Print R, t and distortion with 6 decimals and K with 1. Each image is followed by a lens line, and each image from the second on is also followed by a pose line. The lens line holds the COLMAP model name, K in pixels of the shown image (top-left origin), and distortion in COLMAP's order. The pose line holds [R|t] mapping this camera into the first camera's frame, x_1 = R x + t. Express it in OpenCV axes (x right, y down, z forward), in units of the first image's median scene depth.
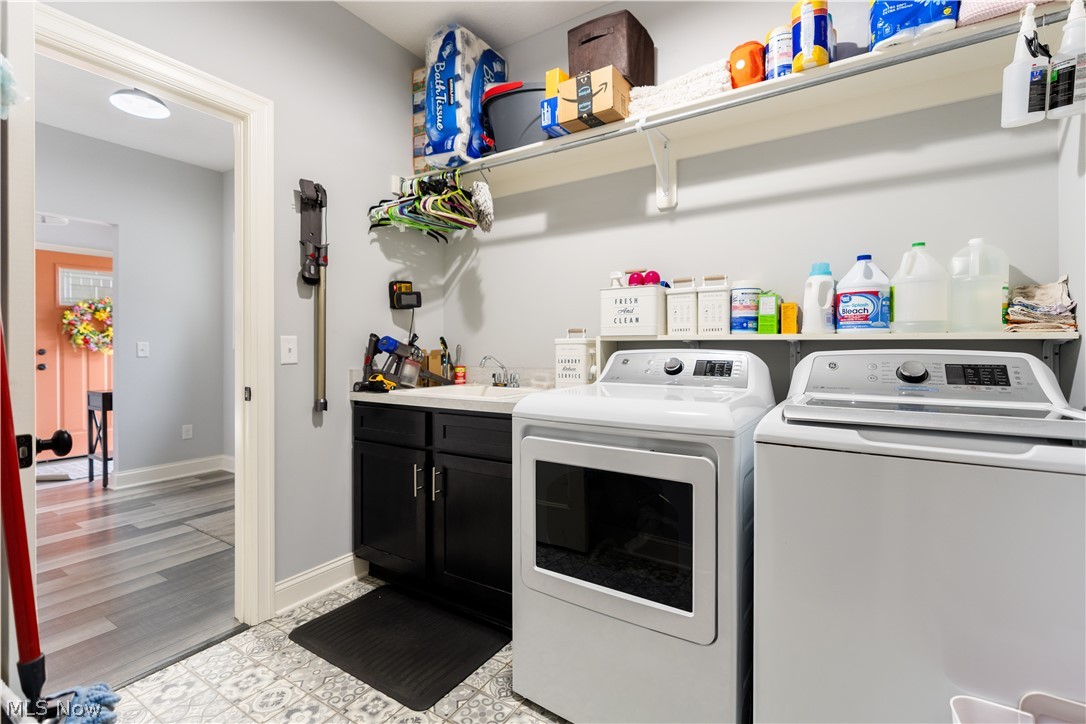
lens RADIAL K [[490.6, 0, 584.2], [0, 490.6, 335.5], [0, 0, 1]] dist [-0.001751, 0.000748]
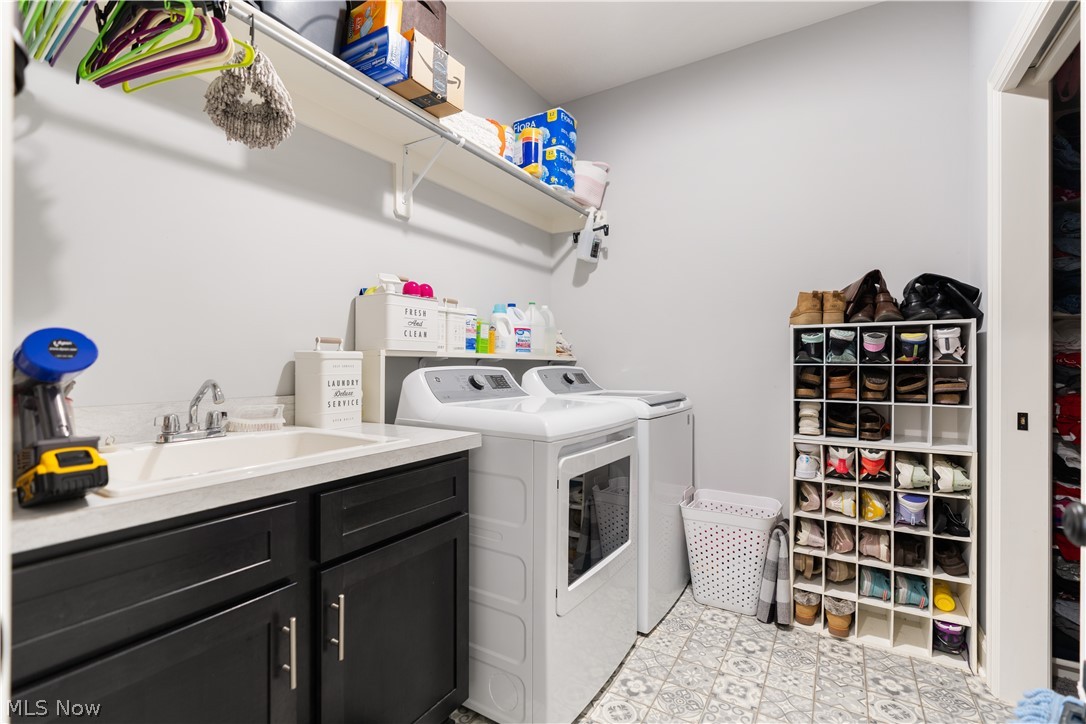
lens RADIAL K [[490.6, 0, 547.2], [0, 490.6, 368.7], [0, 0, 1]] dist [-0.001751, 0.000748]
pose [[0.007375, -0.002111, 0.999971, -0.871448], [-0.011589, 0.999930, 0.002196, 0.030413], [-0.999906, -0.011604, 0.007350, 0.802005]]
